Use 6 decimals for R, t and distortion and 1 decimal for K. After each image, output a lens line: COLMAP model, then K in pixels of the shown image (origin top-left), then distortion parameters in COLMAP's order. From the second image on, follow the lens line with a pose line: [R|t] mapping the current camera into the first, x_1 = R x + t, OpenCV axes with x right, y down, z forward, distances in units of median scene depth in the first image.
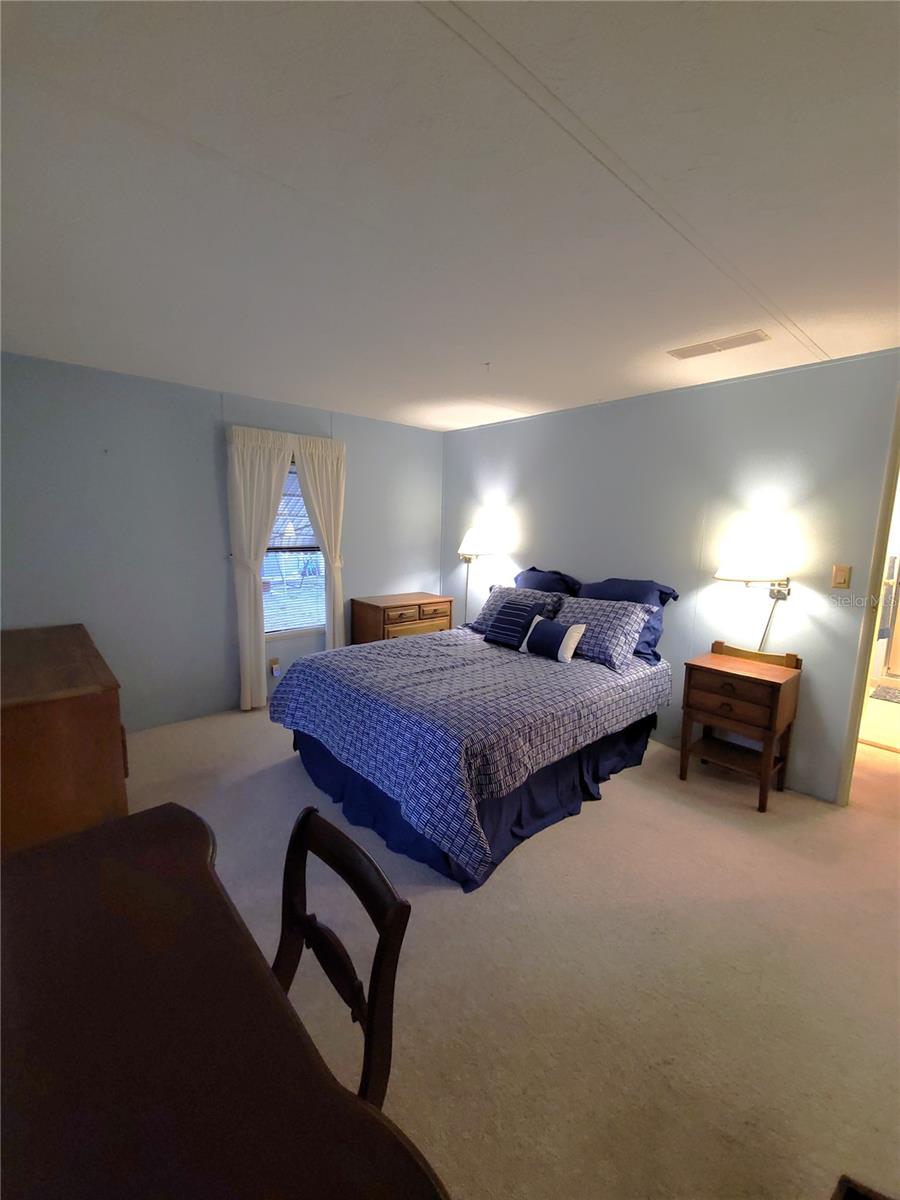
lens RADIAL K [[488.7, 0, 448.8], [0, 488.7, 595.3], [0, 0, 1]] dist [0.000151, -0.000124]
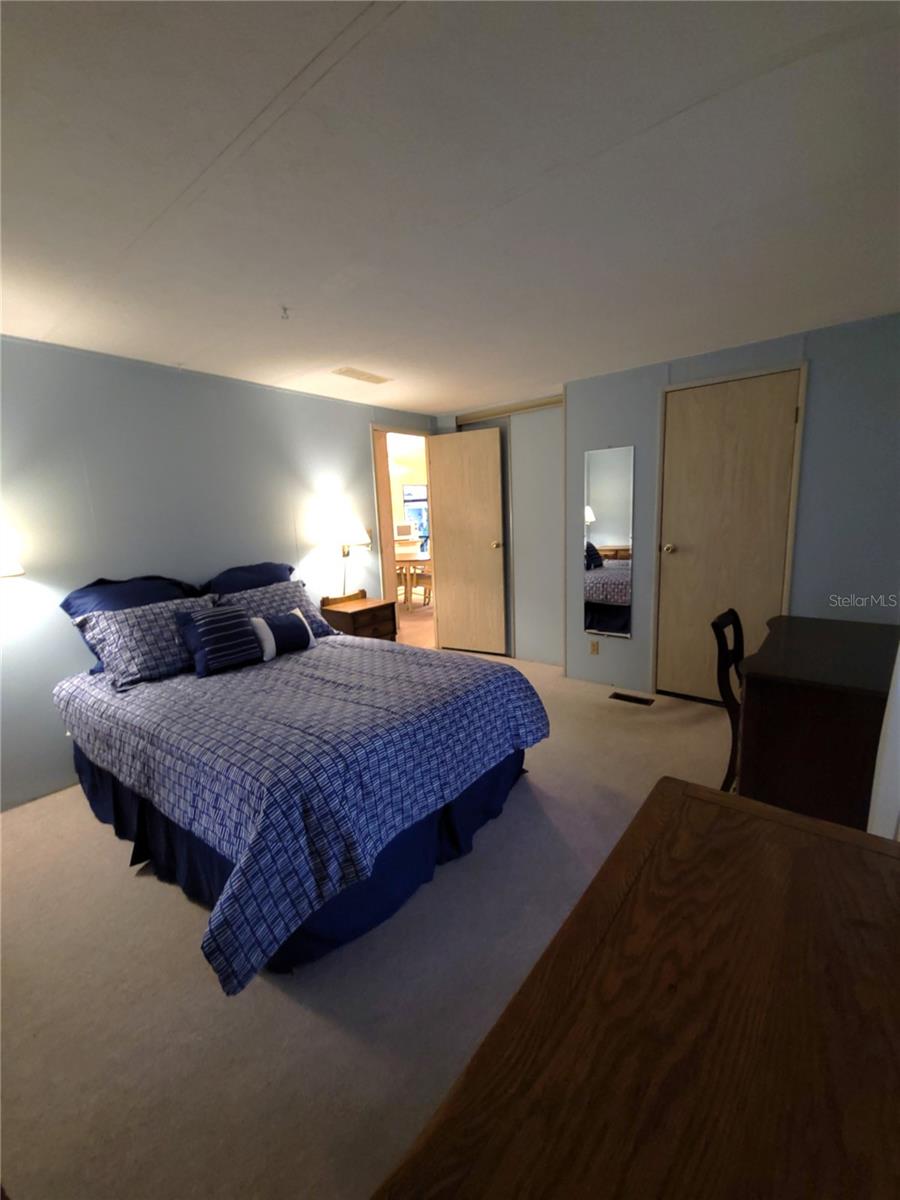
lens RADIAL K [[488.7, 0, 448.8], [0, 488.7, 595.3], [0, 0, 1]] dist [0.000151, -0.000124]
pose [[-0.162472, -0.172240, 0.971564, -0.734700], [0.184279, 0.962026, 0.201366, -0.107844], [-0.969353, 0.211755, -0.124562, 0.814640]]
